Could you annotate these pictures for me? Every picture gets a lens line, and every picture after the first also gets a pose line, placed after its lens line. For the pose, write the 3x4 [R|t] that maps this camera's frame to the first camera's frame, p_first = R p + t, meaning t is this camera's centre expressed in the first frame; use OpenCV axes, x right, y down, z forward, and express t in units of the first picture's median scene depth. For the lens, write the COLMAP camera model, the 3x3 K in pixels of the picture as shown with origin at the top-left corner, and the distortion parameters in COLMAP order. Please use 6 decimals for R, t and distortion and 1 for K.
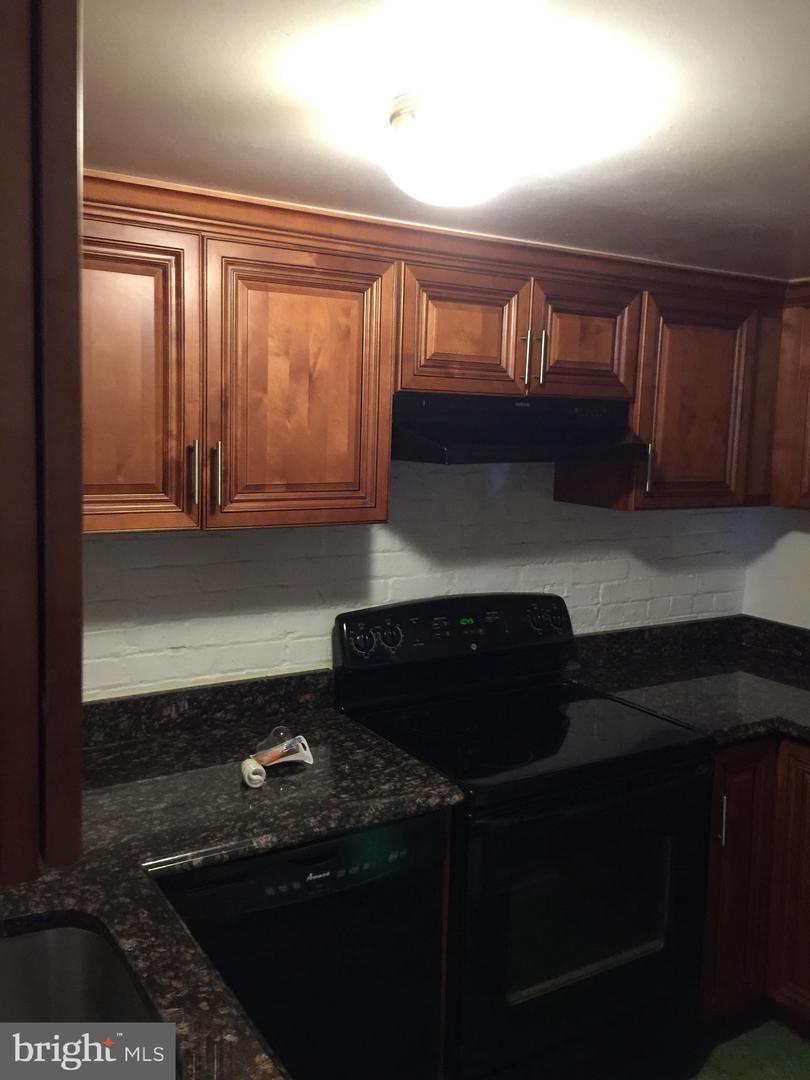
lens RADIAL K [[948.9, 0, 409.3], [0, 948.9, 519.6], [0, 0, 1]] dist [0.097078, -0.118890]
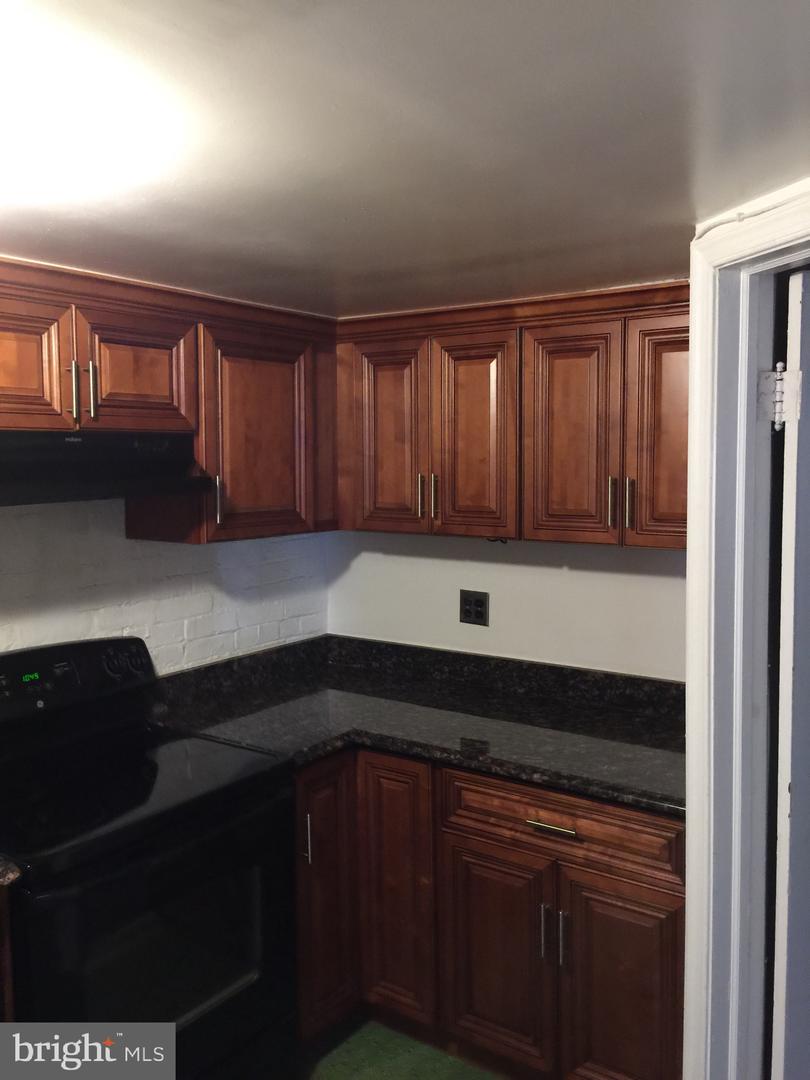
lens RADIAL K [[948.9, 0, 410.3], [0, 948.9, 535.0], [0, 0, 1]] dist [0.097078, -0.118890]
pose [[0.921498, -0.065863, 0.382757, 0.054441], [0.071964, 0.997406, -0.001626, -0.001658], [-0.381657, 0.029043, 0.923847, 0.002944]]
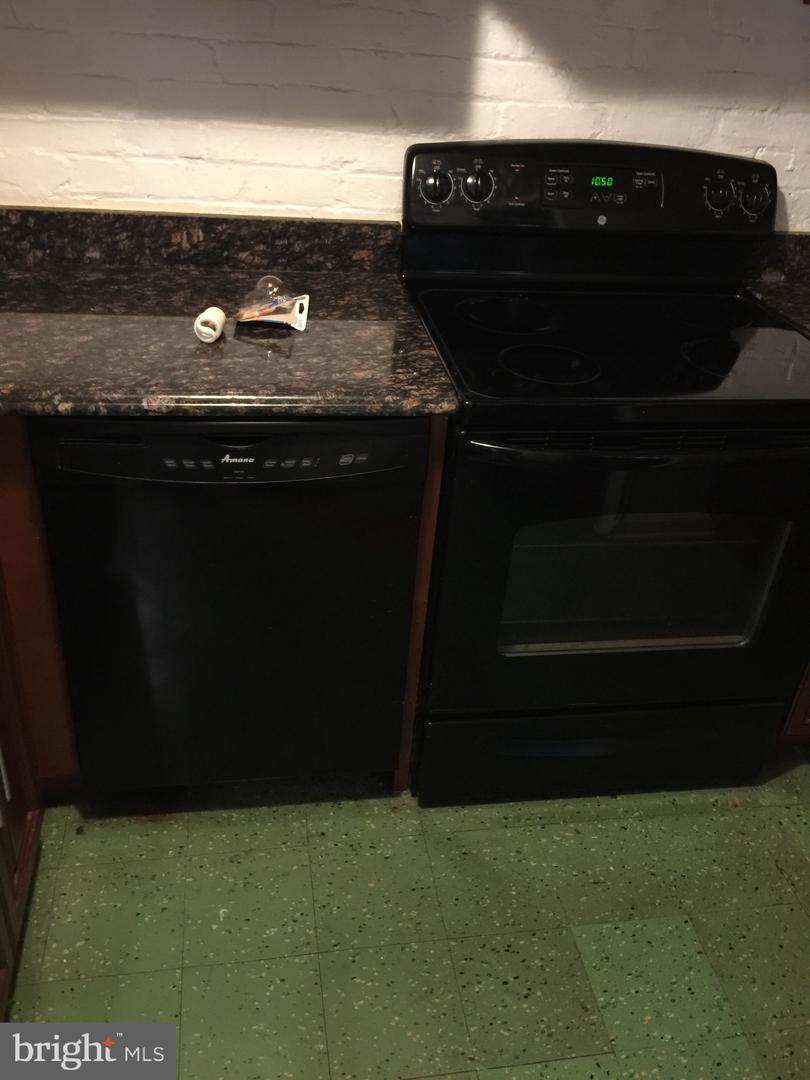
lens RADIAL K [[948.9, 0, 385.1], [0, 948.9, 522.9], [0, 0, 1]] dist [0.097078, -0.118890]
pose [[0.921381, 0.237630, -0.307552, 0.200436], [-0.093319, 0.903427, 0.418463, 0.055318], [0.377290, -0.356863, 0.854576, 0.256525]]
